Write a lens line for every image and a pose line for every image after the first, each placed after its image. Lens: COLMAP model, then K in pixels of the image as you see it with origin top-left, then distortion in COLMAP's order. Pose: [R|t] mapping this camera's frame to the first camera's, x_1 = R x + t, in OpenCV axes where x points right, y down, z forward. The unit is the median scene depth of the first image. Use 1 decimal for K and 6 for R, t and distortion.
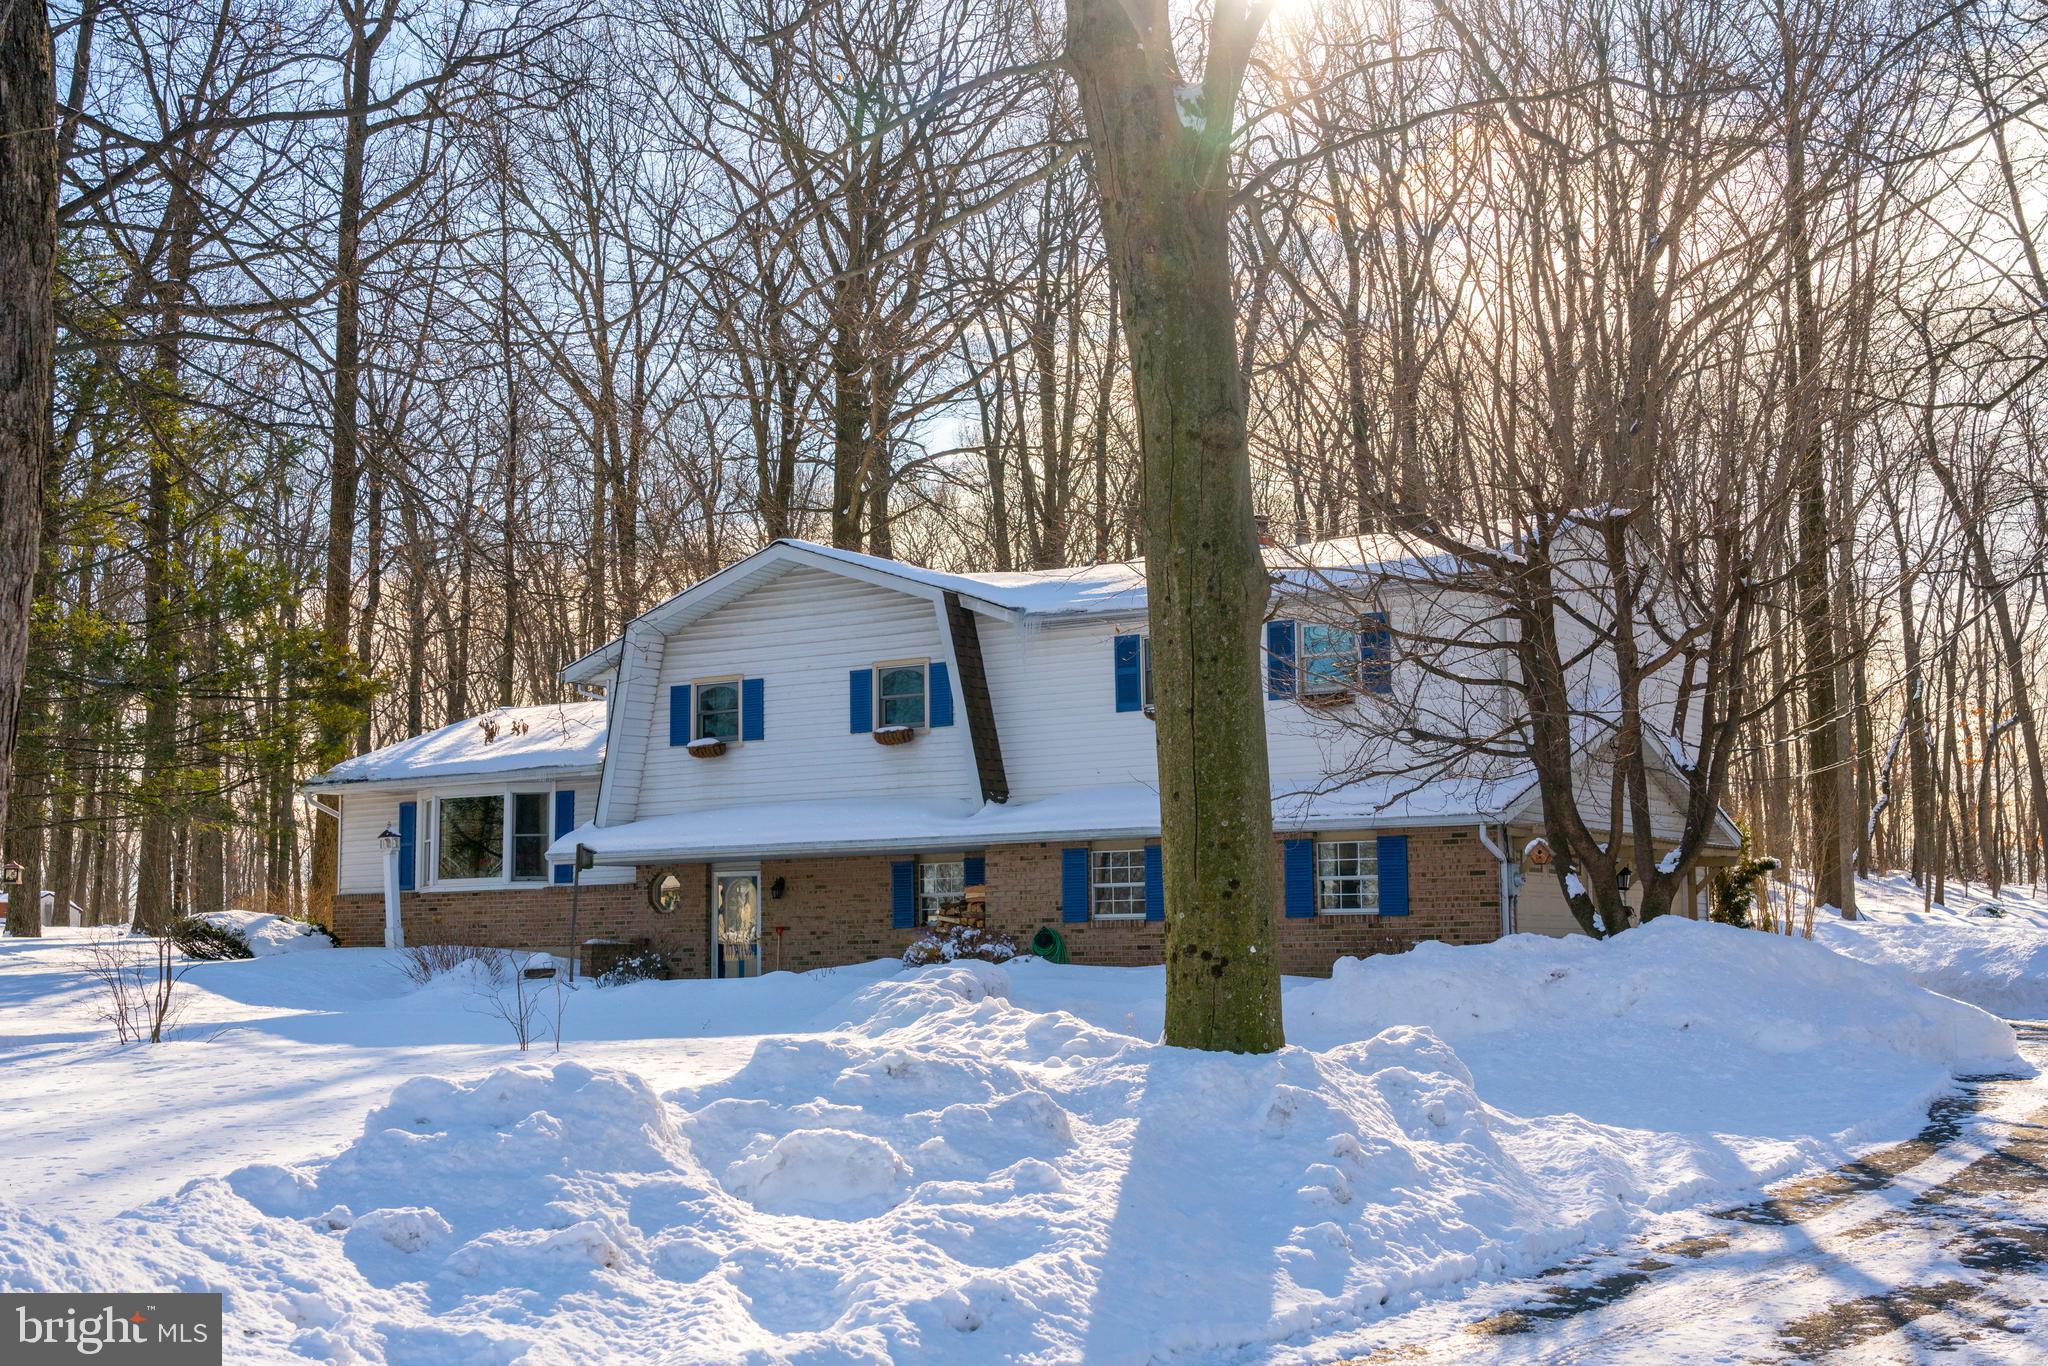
lens RADIAL K [[2512.1, 0, 1034.0], [0, 2512.1, 684.1], [0, 0, 1]] dist [0.015156, -0.004483]
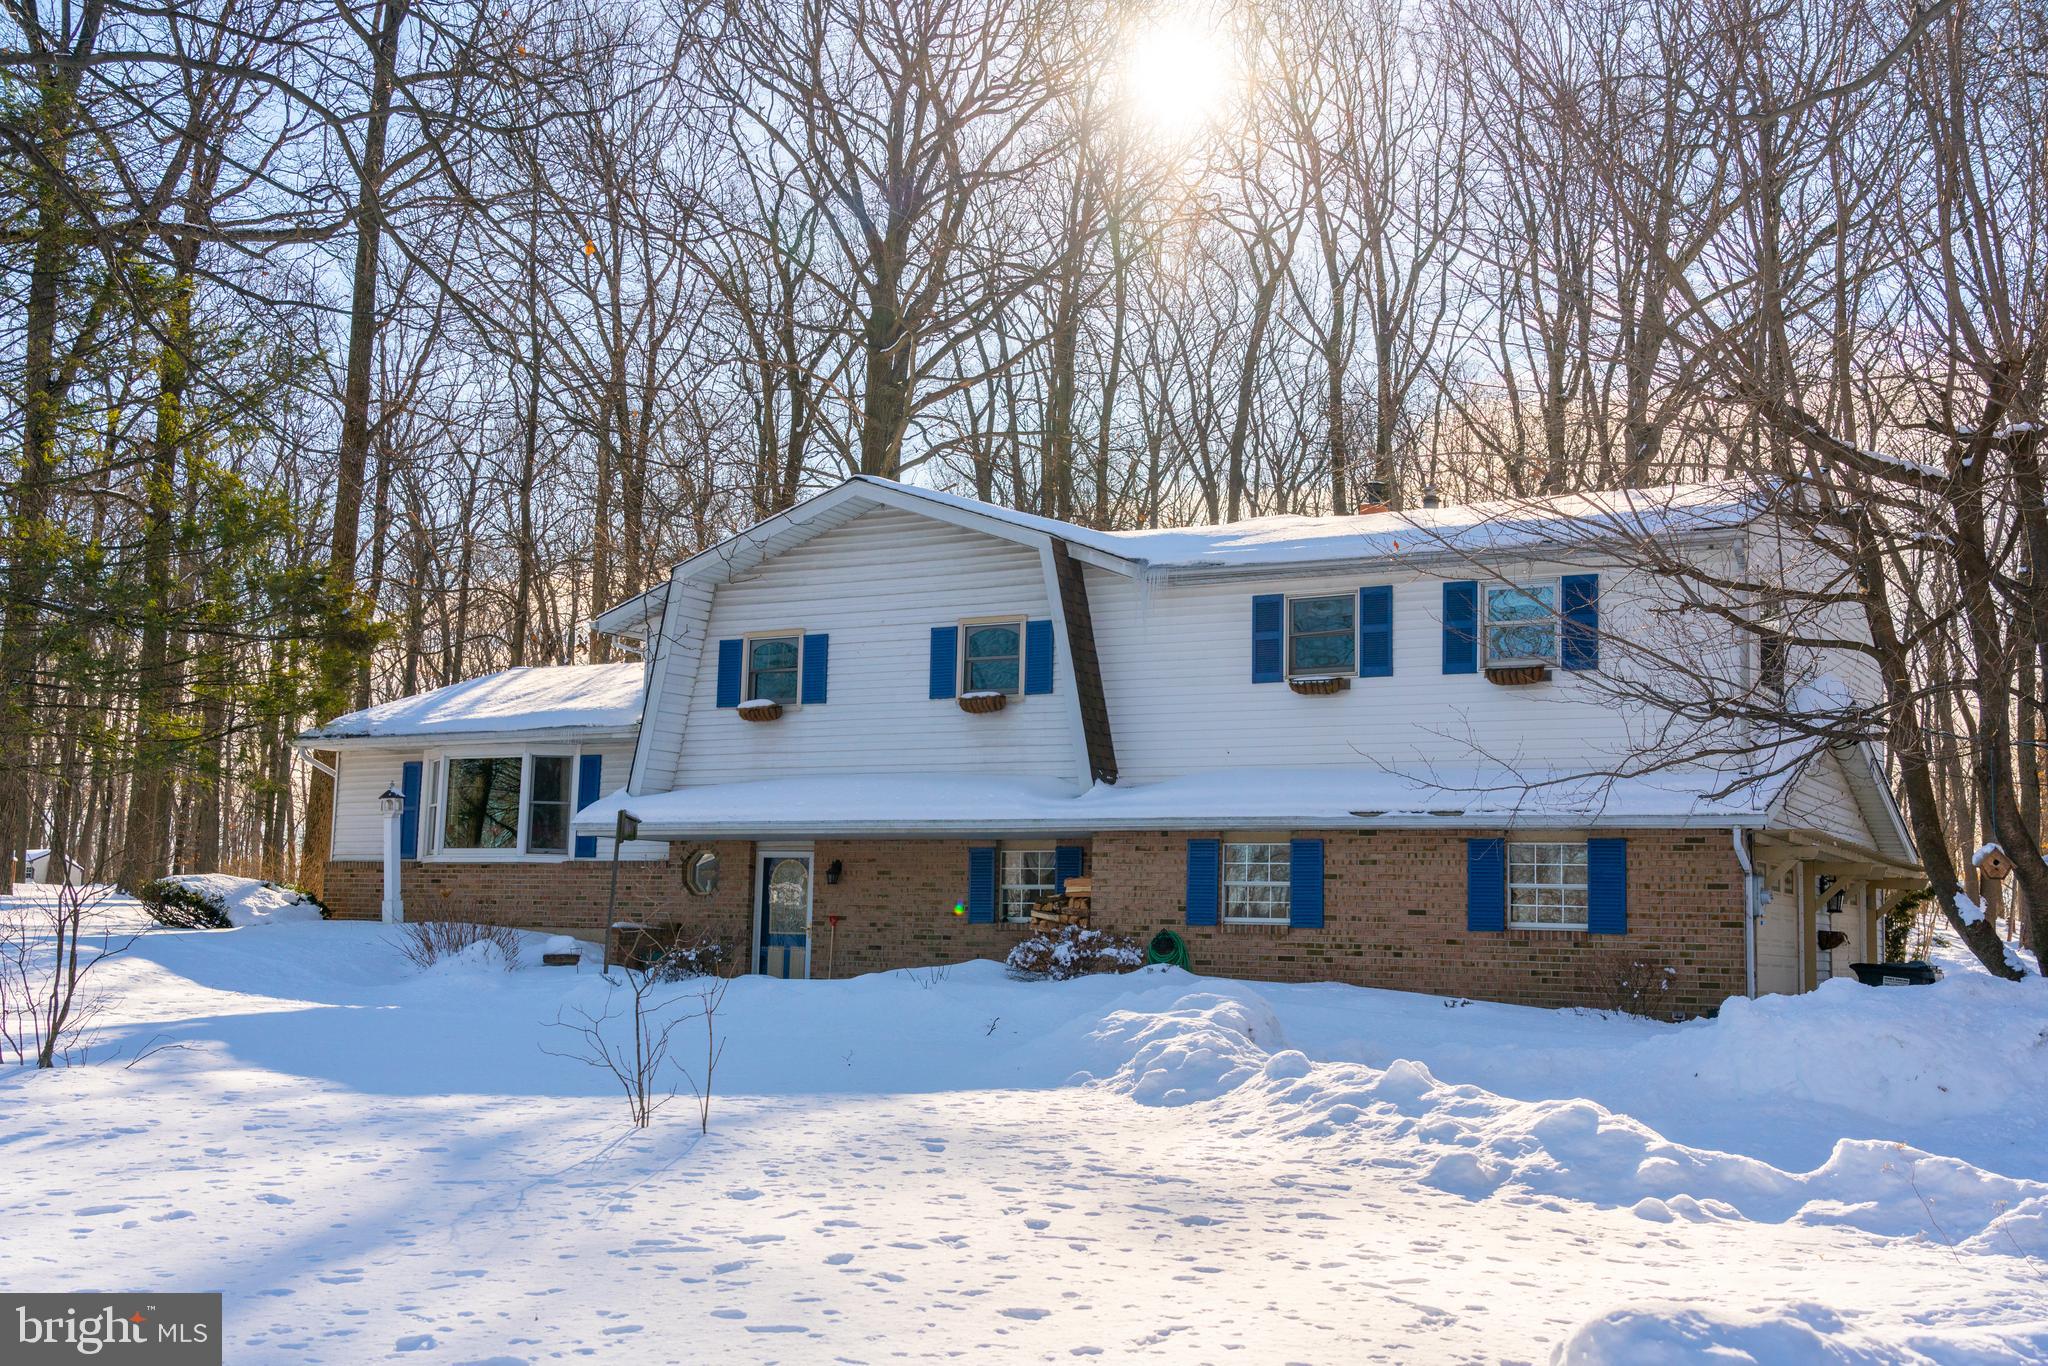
lens RADIAL K [[2190.2, 0, 1024.0], [0, 2190.2, 683.0], [0, 0, 1]] dist [0.017942, -0.003220]
pose [[0.998569, 0.041812, 0.033346, -0.061694], [-0.041463, 0.999079, -0.011083, 0.019813], [-0.033778, 0.009684, 0.999382, 0.219879]]
